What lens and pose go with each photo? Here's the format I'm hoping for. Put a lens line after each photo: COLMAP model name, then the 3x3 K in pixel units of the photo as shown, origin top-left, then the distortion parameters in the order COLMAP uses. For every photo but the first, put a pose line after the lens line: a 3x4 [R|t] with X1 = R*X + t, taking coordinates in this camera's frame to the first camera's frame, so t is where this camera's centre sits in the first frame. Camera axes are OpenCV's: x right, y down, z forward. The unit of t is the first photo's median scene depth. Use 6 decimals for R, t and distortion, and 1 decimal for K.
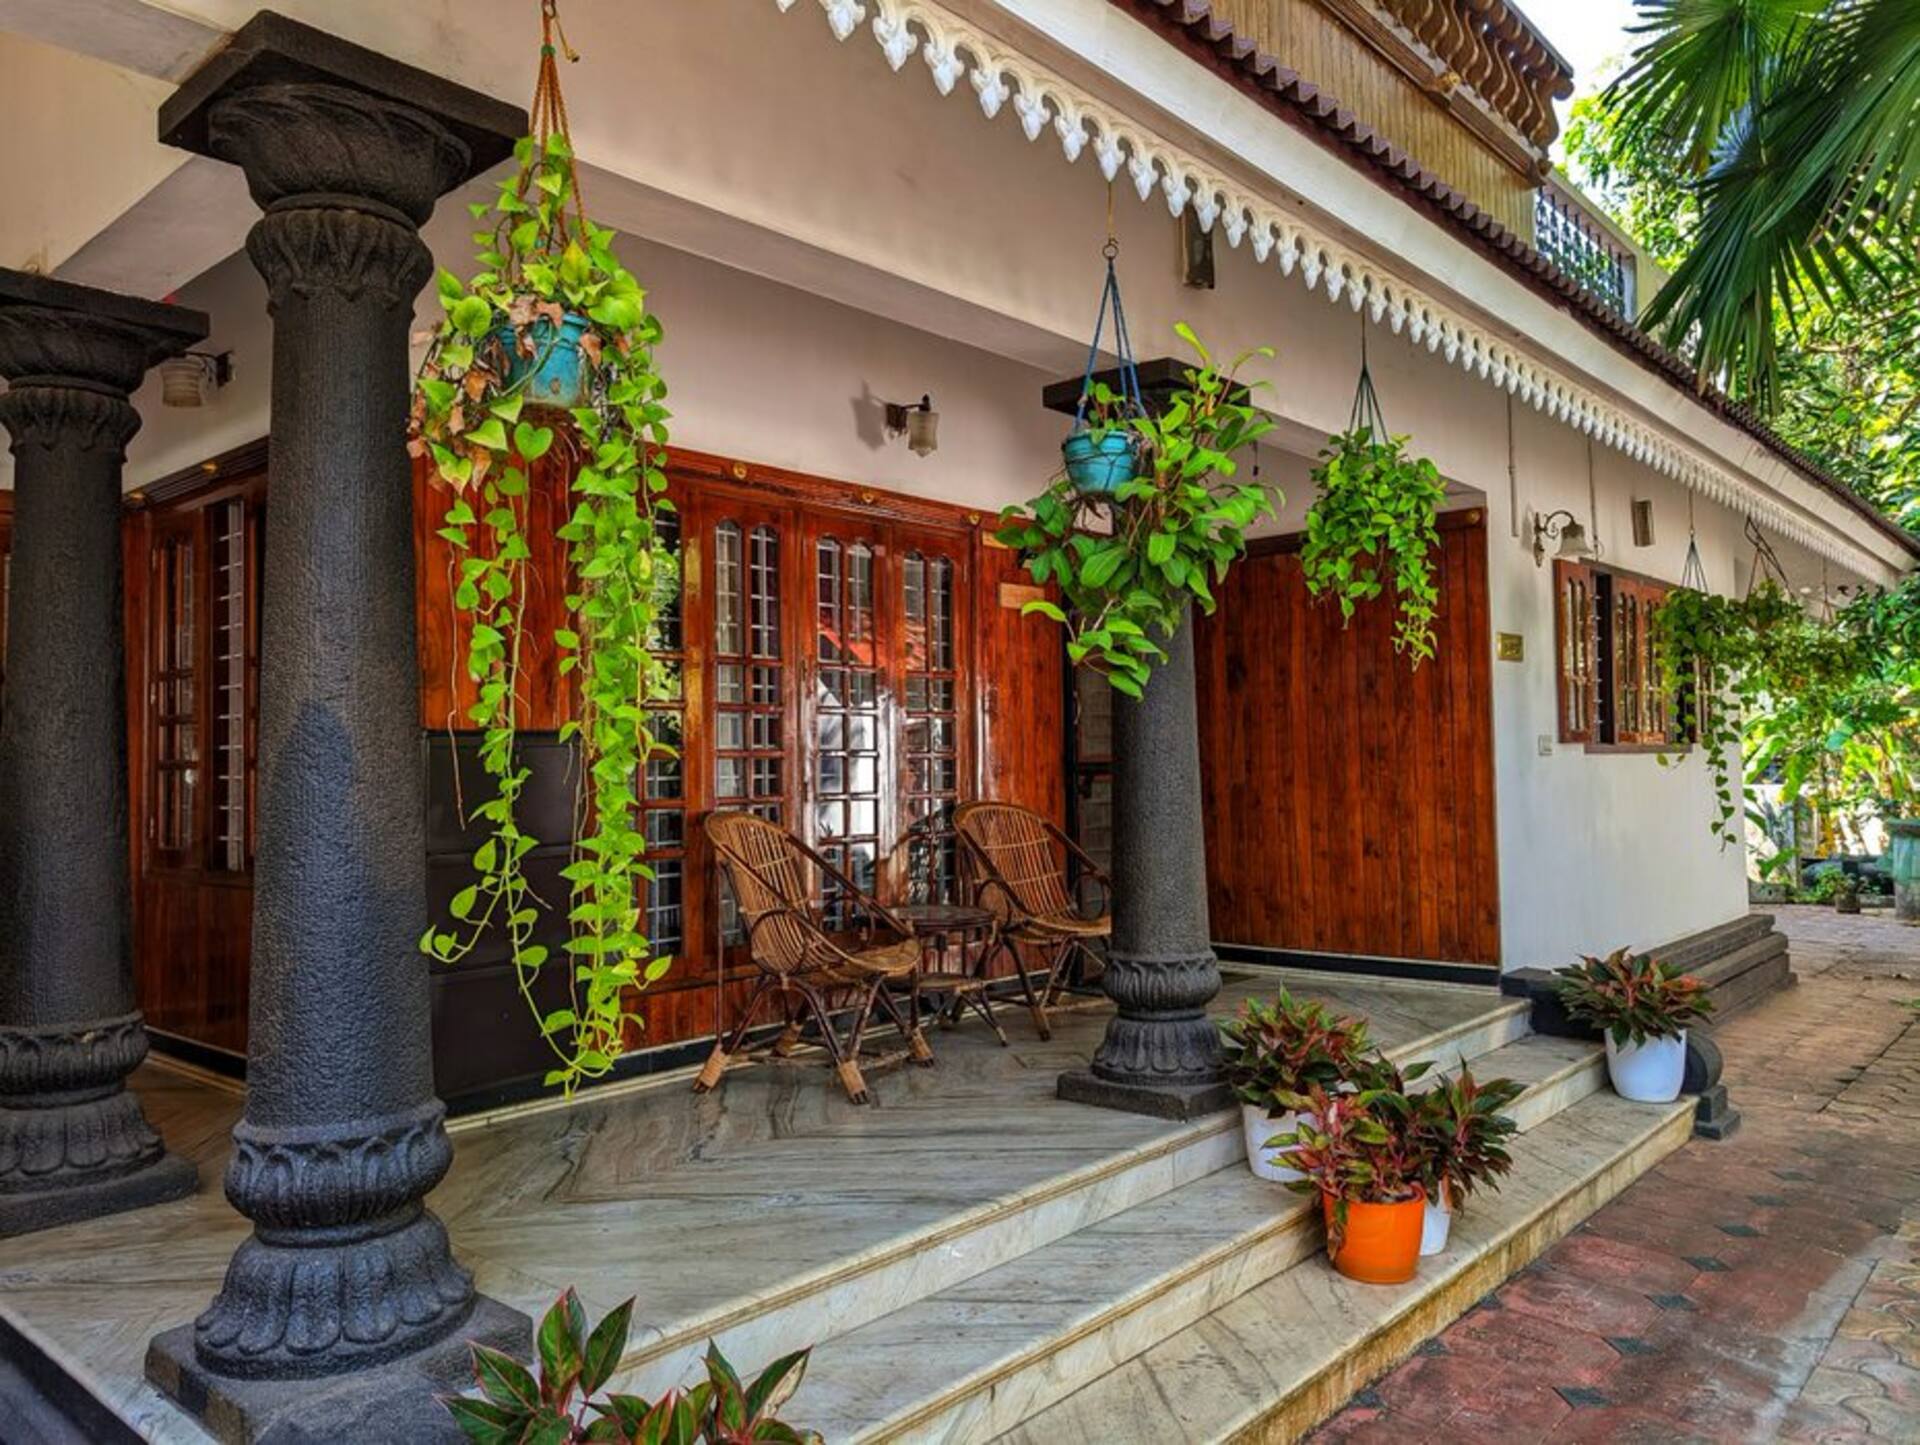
lens RADIAL K [[1390.2, 0, 960.0], [0, 1390.2, 722.5], [0, 0, 1]] dist [0.003592, 0.001841]
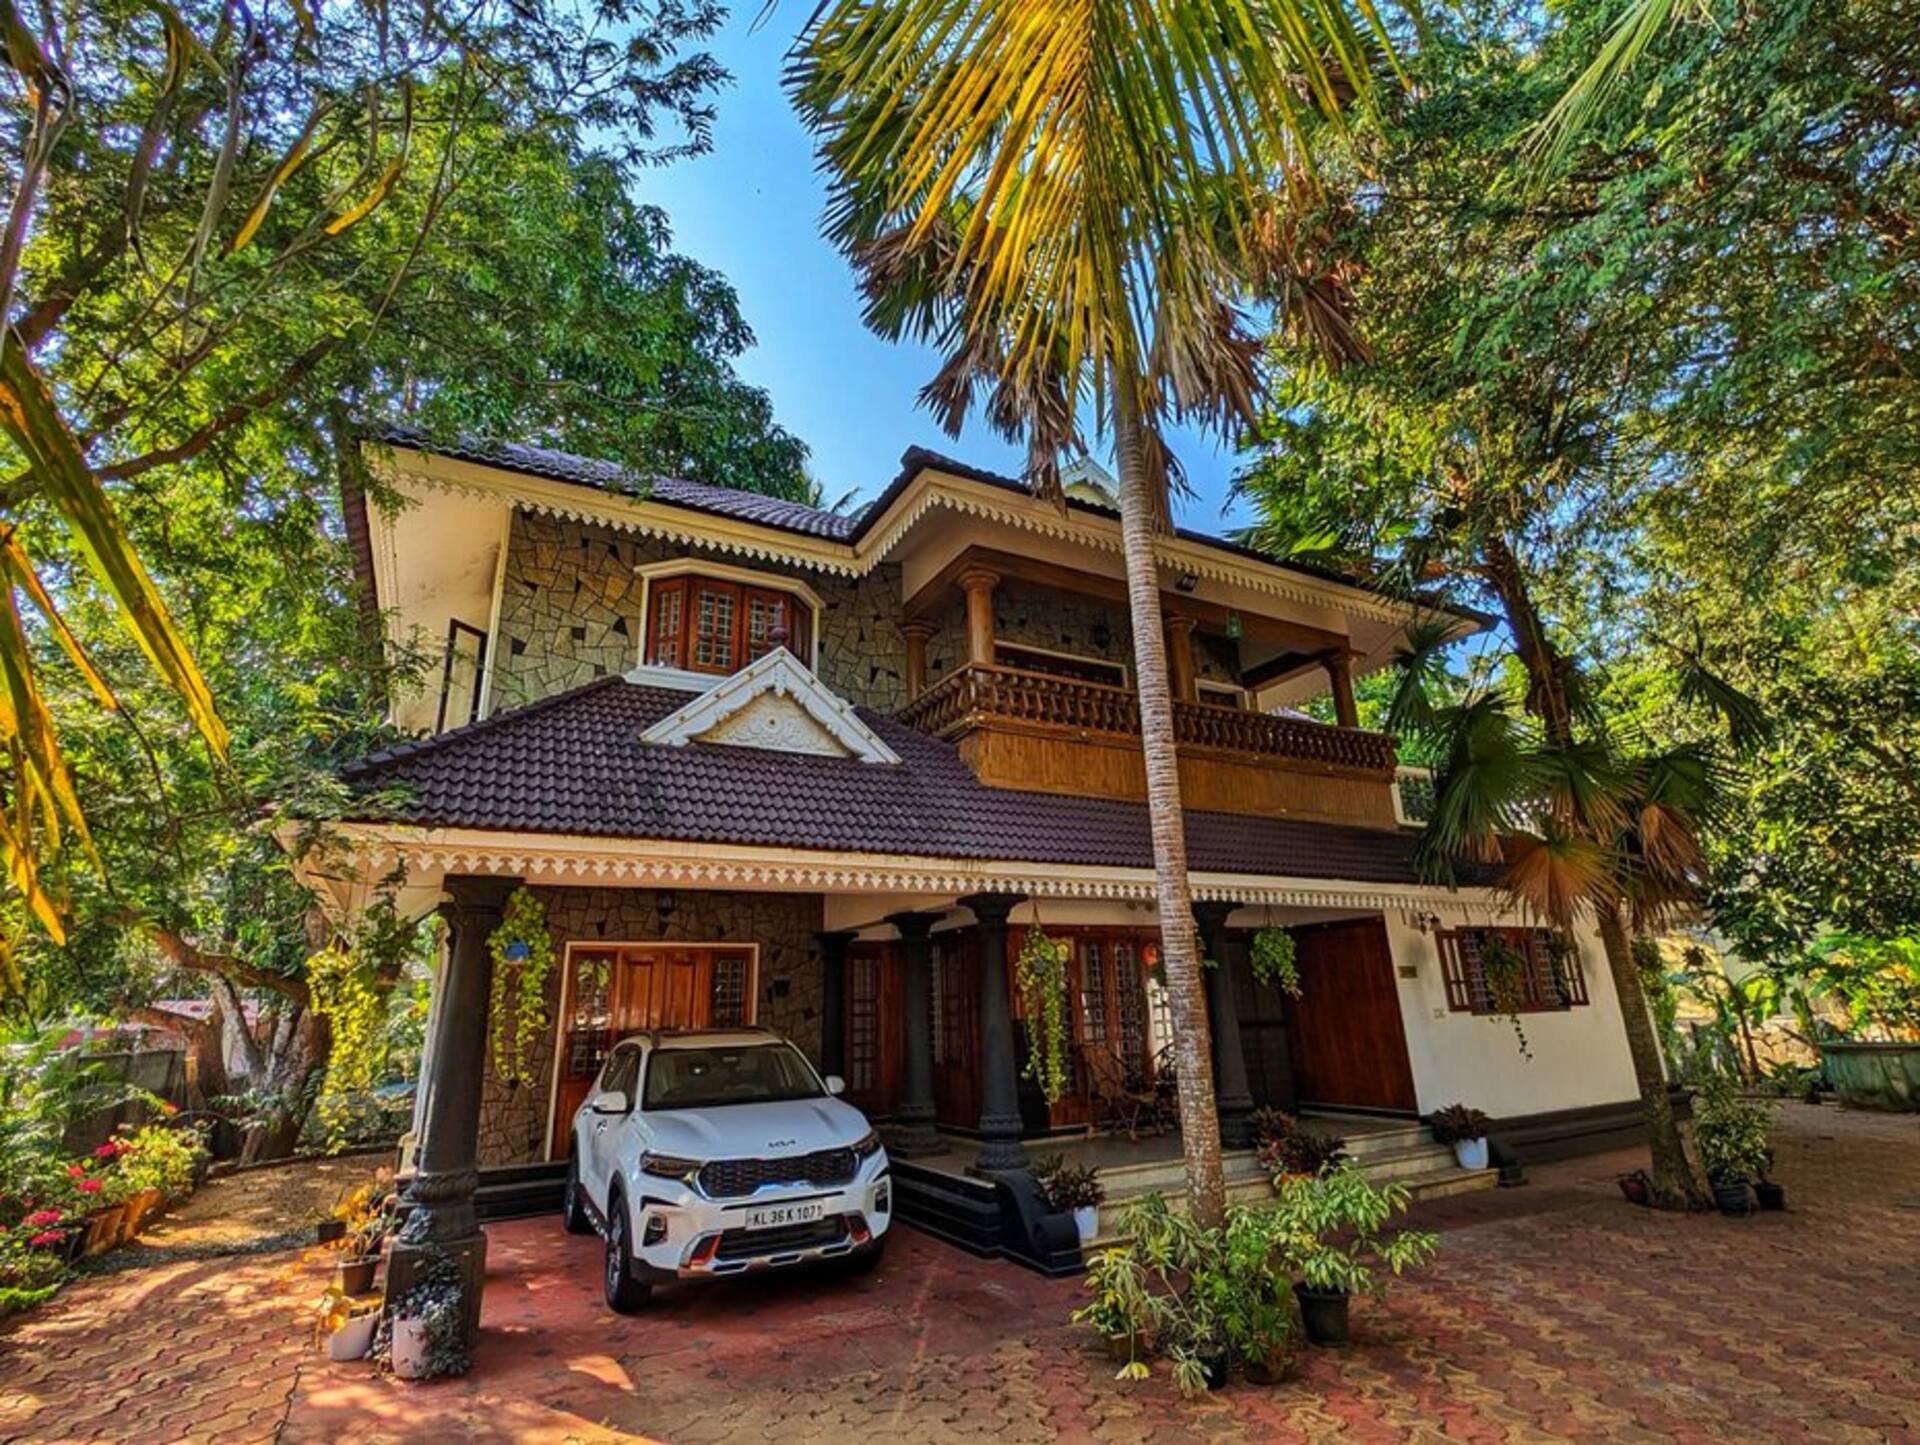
lens RADIAL K [[908.1, 0, 927.1], [0, 908.1, 725.0], [0, 0, 1]] dist [0.001070, -0.000035]
pose [[0.933768, -0.119606, -0.337300, 0.227157], [0.027274, 0.963541, -0.266167, -0.080735], [0.356837, 0.239339, 0.902986, -0.962094]]
